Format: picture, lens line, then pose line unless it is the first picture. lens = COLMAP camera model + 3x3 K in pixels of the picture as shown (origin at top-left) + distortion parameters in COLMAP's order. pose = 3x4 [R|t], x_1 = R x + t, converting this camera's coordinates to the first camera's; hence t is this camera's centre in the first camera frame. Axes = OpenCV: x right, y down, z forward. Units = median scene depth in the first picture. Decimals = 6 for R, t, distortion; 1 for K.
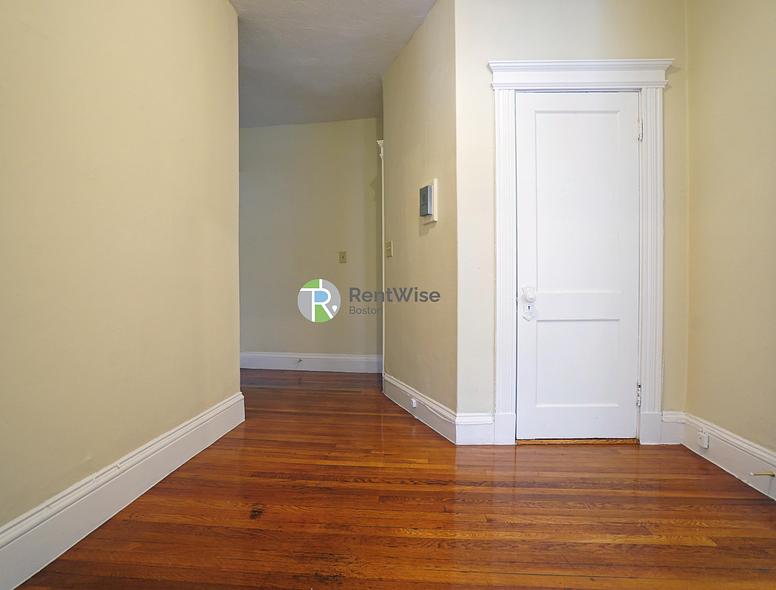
lens RADIAL K [[417.7, 0, 385.4], [0, 417.7, 297.6], [0, 0, 1]] dist [-0.068023, 0.033029]
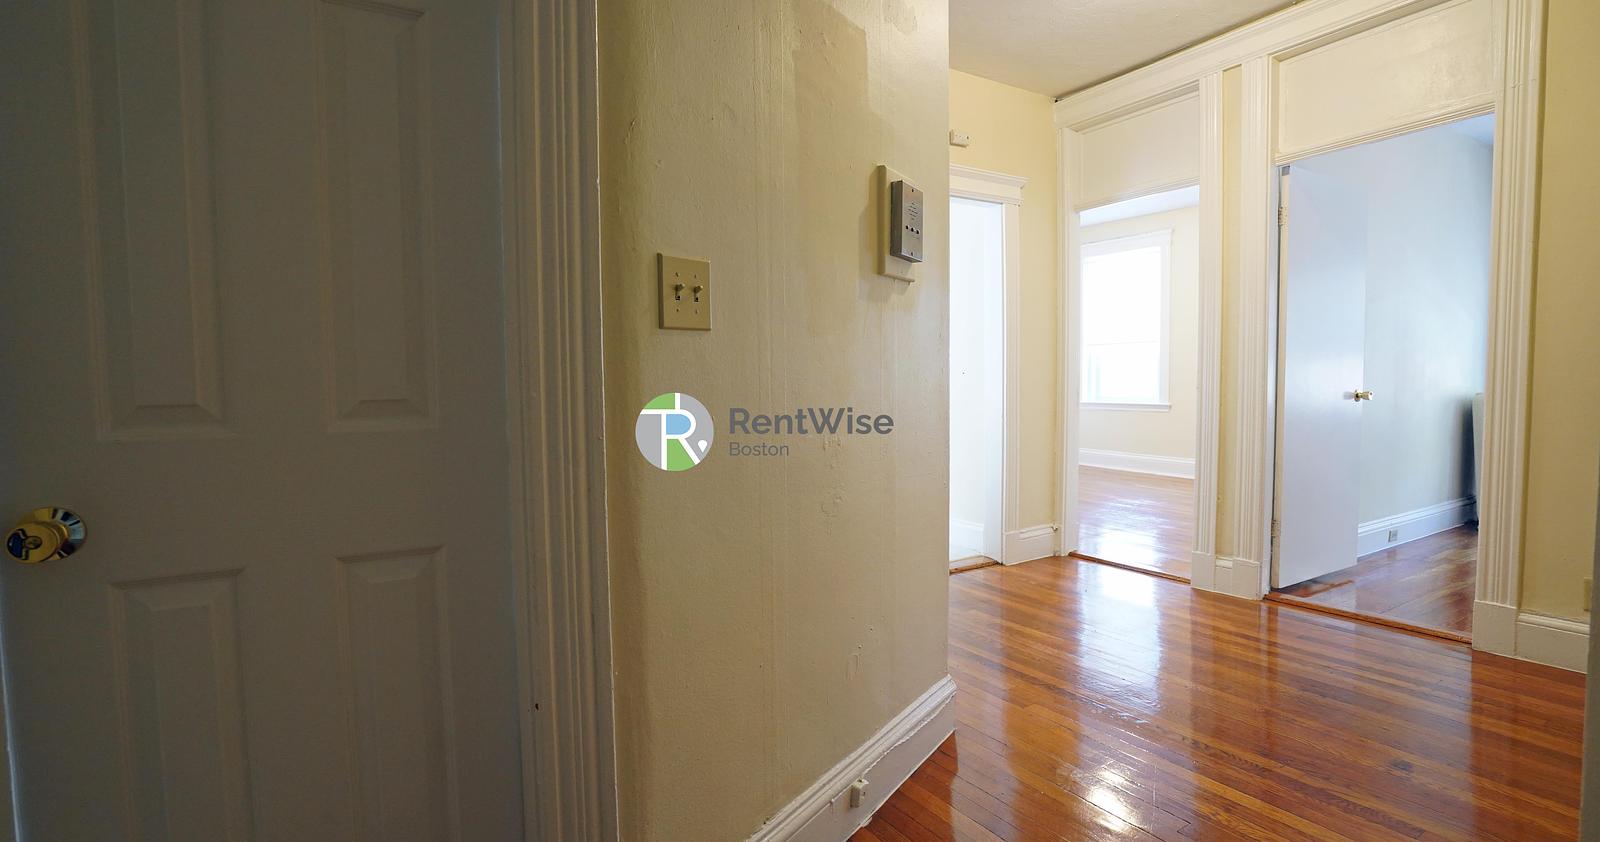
lens RADIAL K [[749.7, 0, 816.8], [0, 749.7, 430.2], [0, 0, 1]] dist [-0.061168, 0.025707]
pose [[-0.603470, -0.034388, 0.796644, -0.463200], [0.048487, 0.995638, 0.079707, -0.110434], [-0.795910, 0.086728, -0.599170, 1.688737]]
